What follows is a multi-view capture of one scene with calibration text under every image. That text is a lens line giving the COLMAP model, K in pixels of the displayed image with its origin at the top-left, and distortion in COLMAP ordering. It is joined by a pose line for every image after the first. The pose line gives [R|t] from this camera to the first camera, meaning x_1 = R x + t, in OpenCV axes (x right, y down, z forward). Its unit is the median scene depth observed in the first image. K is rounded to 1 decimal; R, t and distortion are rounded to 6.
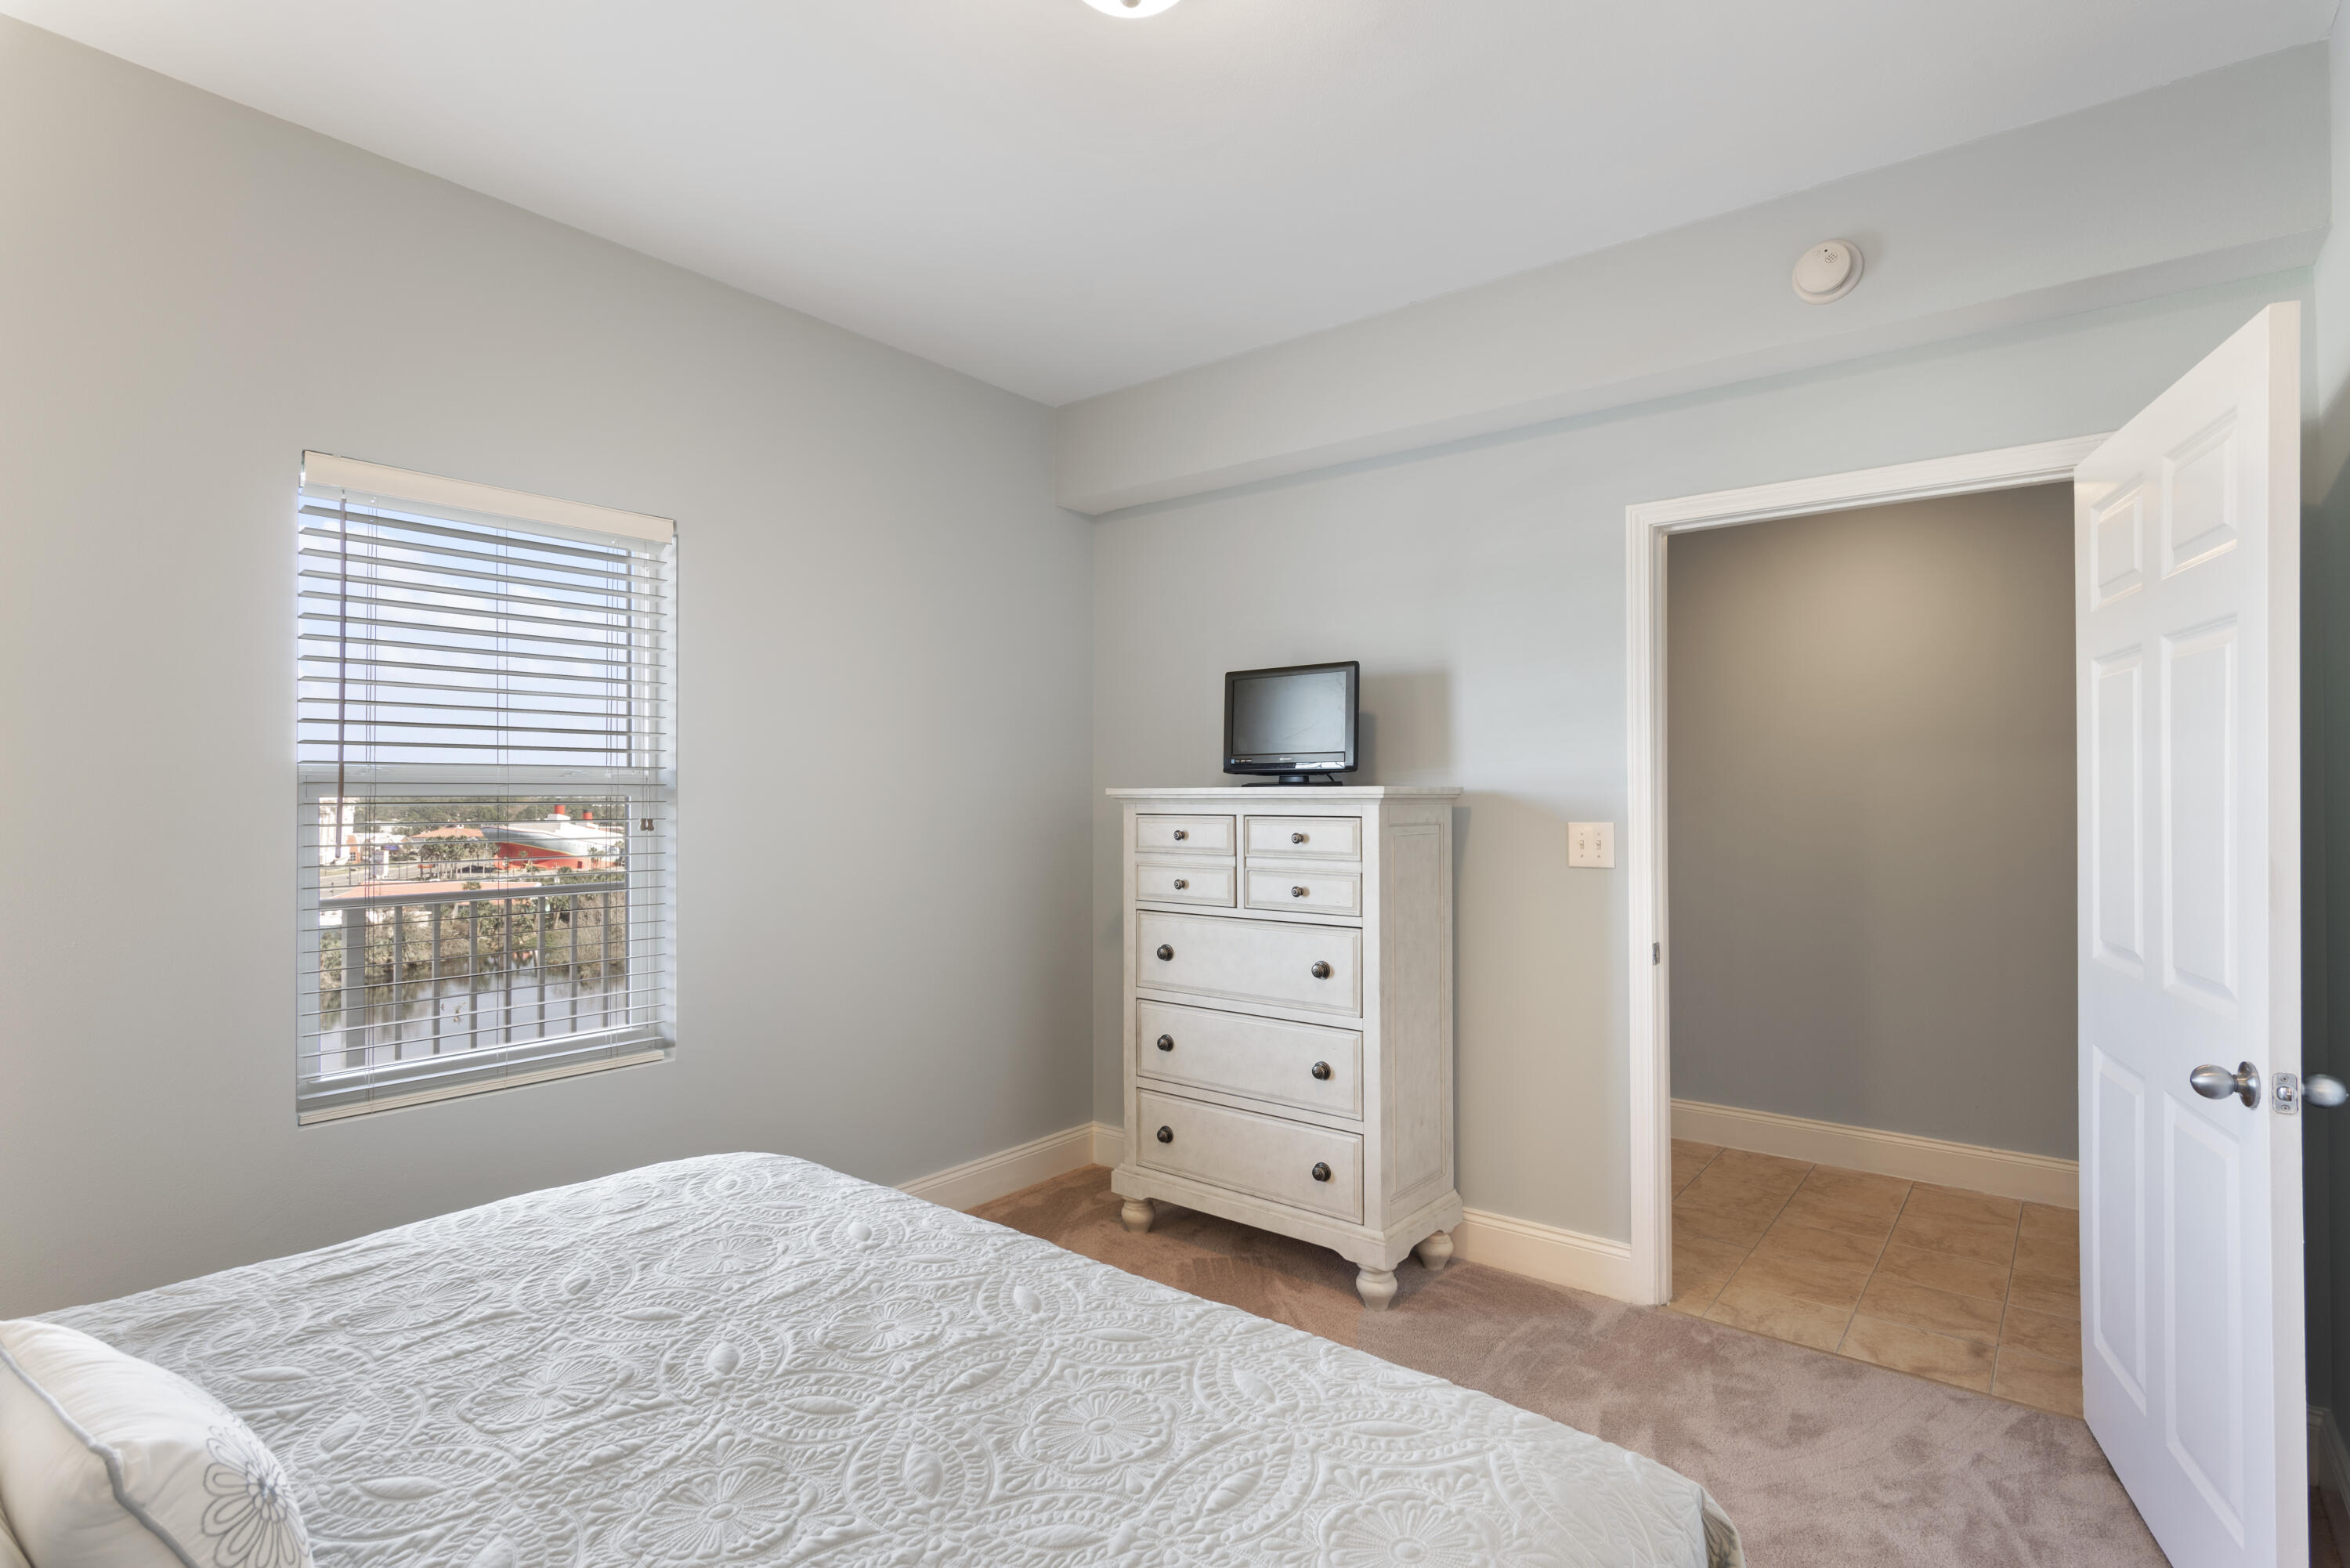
lens RADIAL K [[1162.9, 0, 1169.5], [0, 1162.9, 792.2], [0, 0, 1]] dist [0.005956, 0.001165]
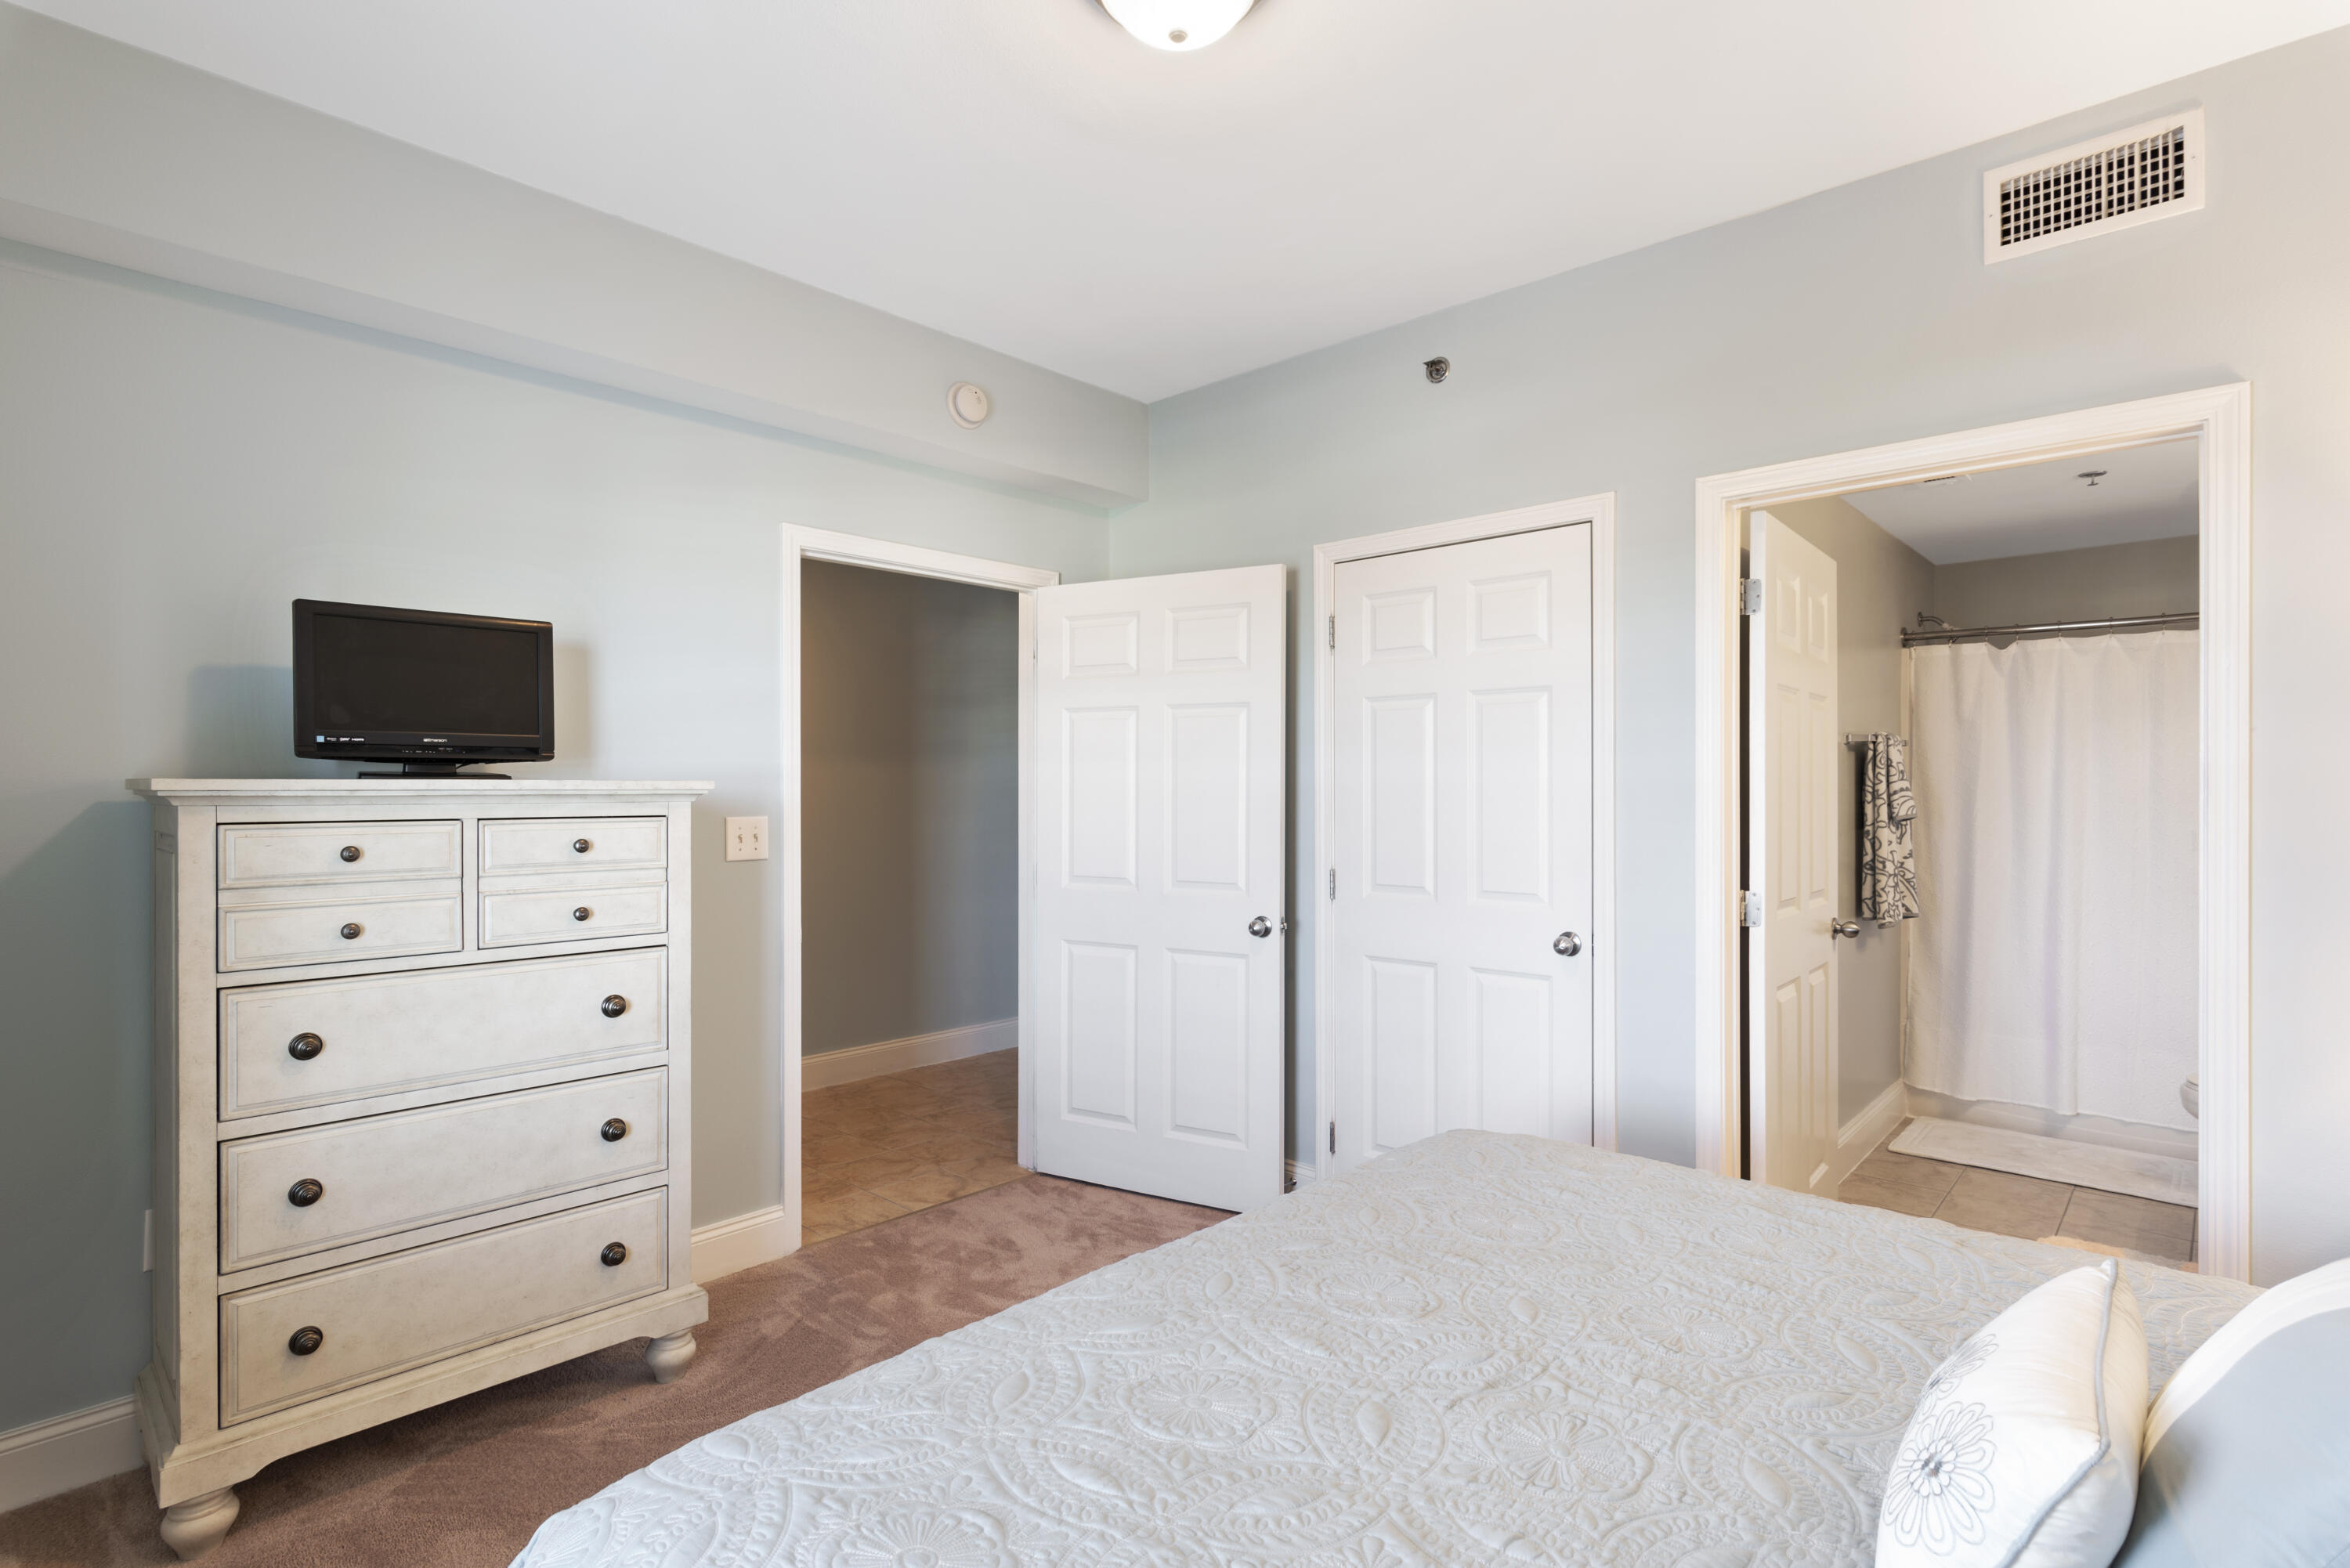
lens RADIAL K [[1162.9, 0, 1169.7], [0, 1162.9, 792.1], [0, 0, 1]] dist [0.005956, 0.001165]
pose [[0.074440, -0.002551, 0.997222, -0.644391], [-0.002276, 0.999994, 0.002728, 0.000300], [-0.997223, -0.002473, 0.074433, 0.545292]]
